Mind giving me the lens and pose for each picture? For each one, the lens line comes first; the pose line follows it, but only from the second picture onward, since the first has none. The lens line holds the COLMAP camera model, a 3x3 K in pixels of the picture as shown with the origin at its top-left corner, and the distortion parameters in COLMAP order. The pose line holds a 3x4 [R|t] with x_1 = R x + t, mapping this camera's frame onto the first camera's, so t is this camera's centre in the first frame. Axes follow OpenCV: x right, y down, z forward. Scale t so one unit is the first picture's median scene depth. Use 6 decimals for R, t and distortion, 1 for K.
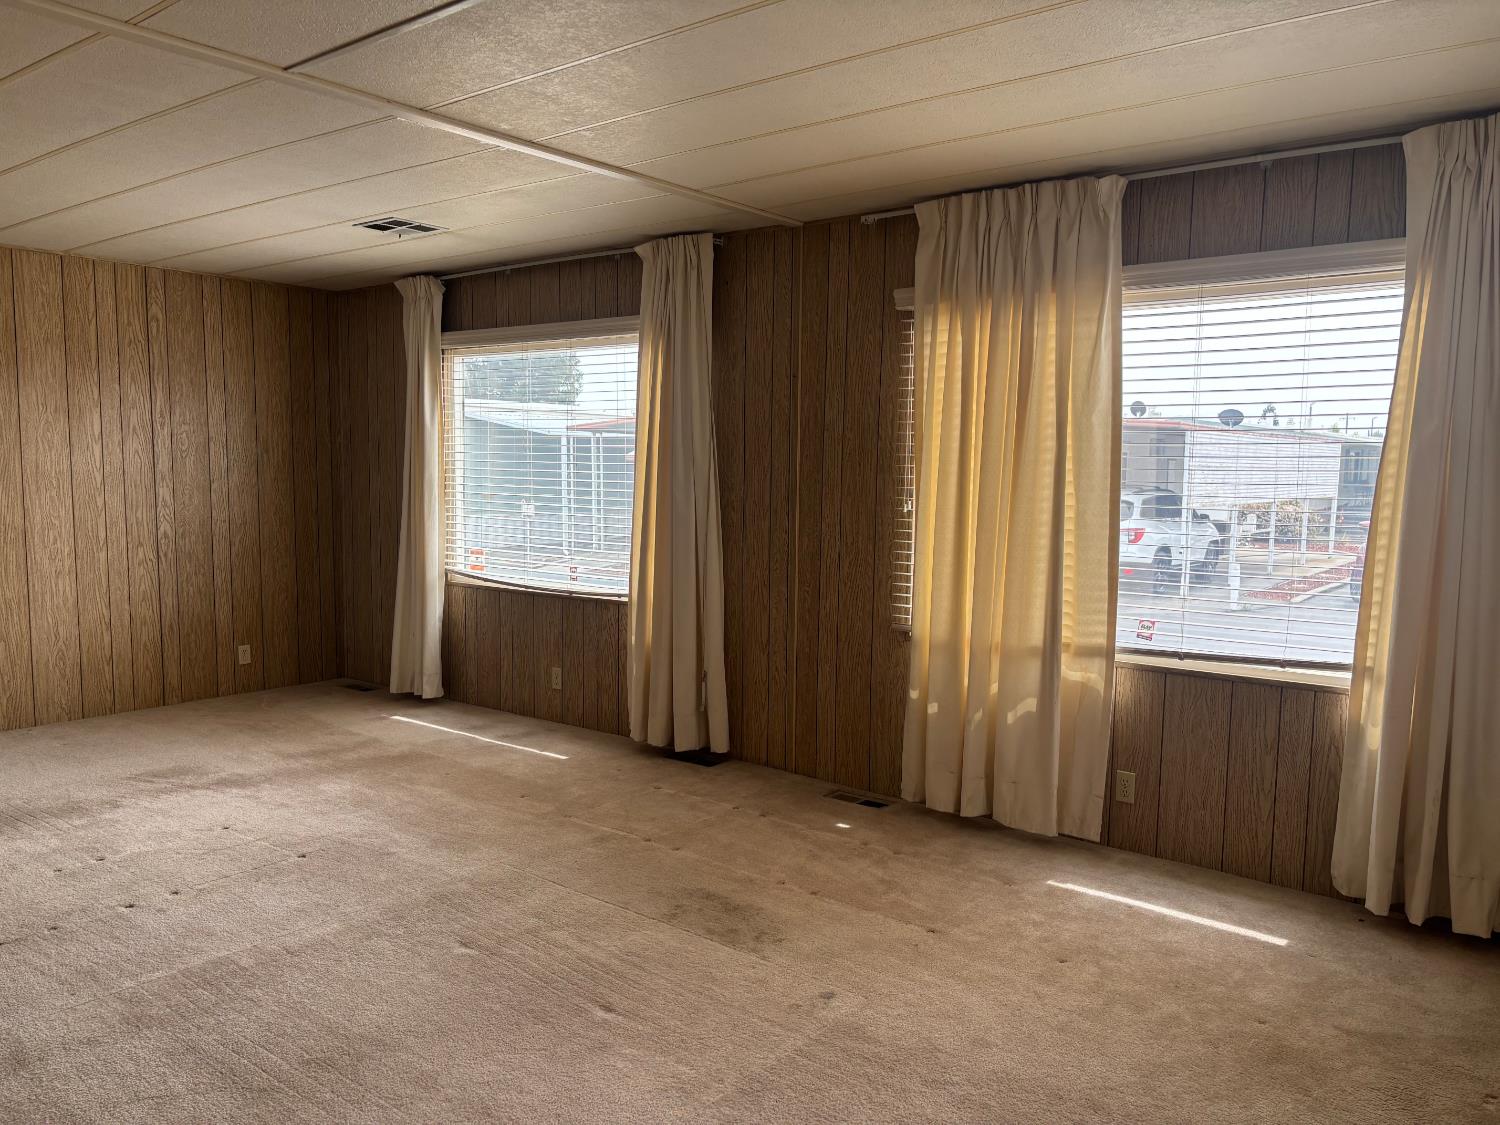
lens RADIAL K [[1135.1, 0, 764.0], [0, 1135.1, 569.0], [0, 0, 1]] dist [0.006788, 0.001382]
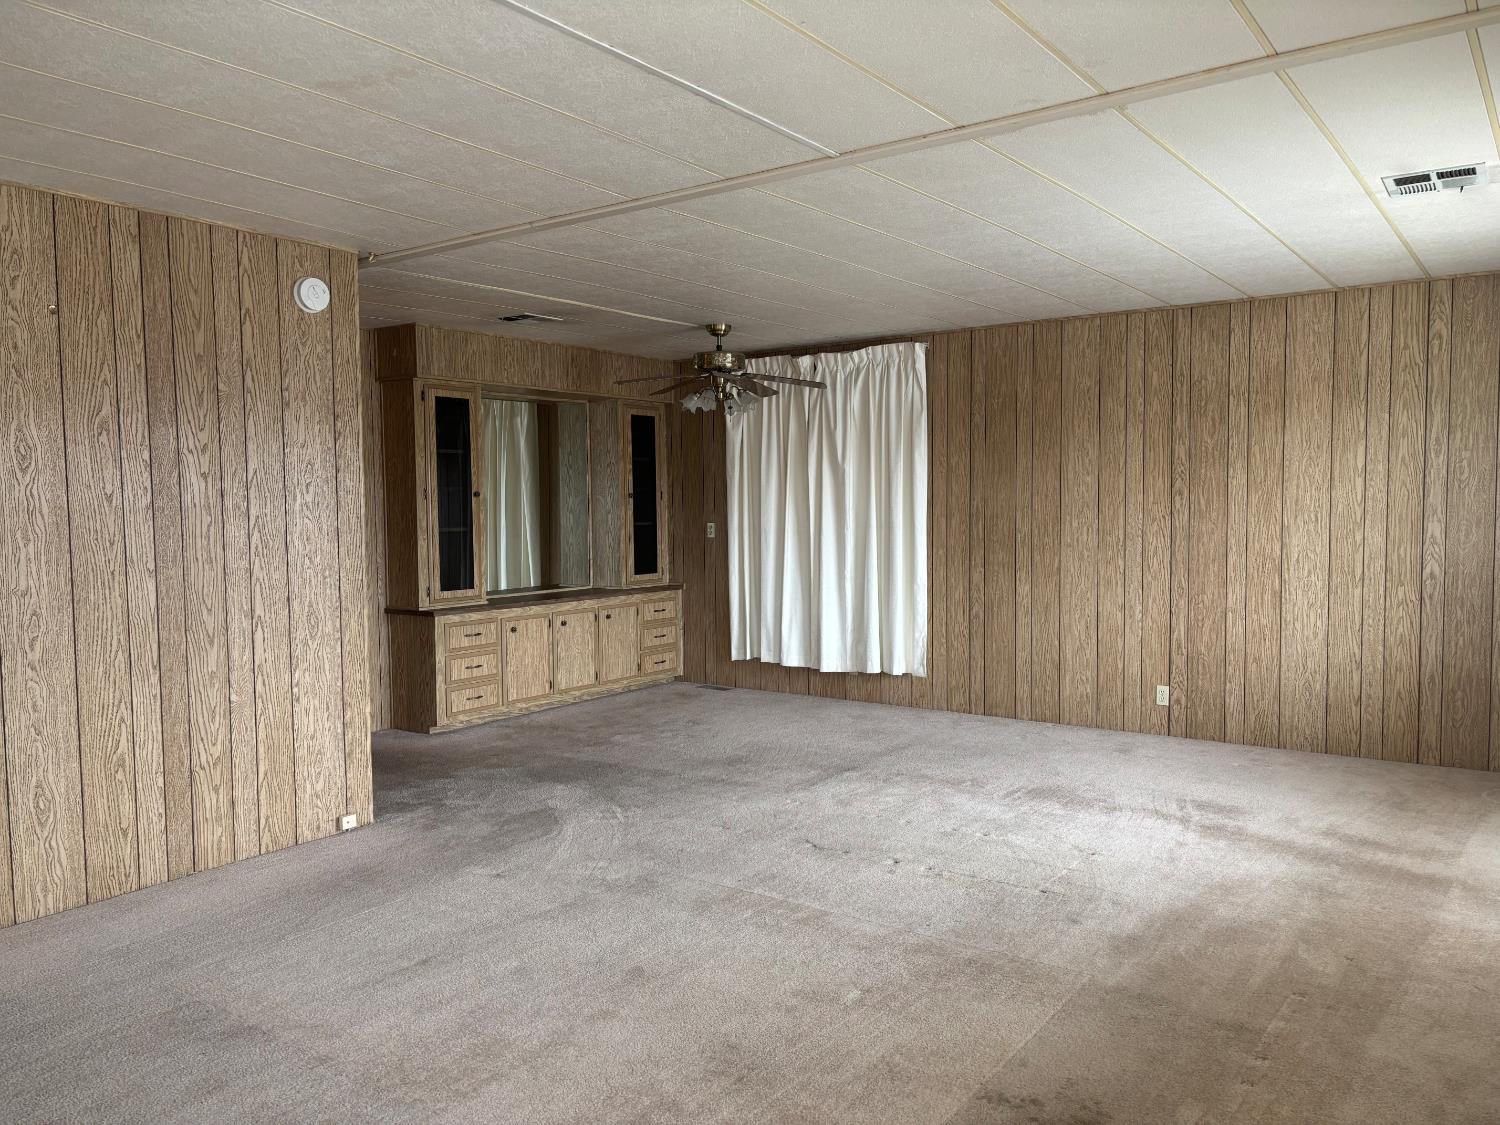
lens RADIAL K [[1135.1, 0, 764.0], [0, 1135.1, 569.0], [0, 0, 1]] dist [0.006788, 0.001382]
pose [[0.033711, 0.048051, -0.998276, 0.380080], [-0.081505, 0.995649, 0.045172, -0.035007], [0.996103, 0.079842, 0.037480, 0.475370]]
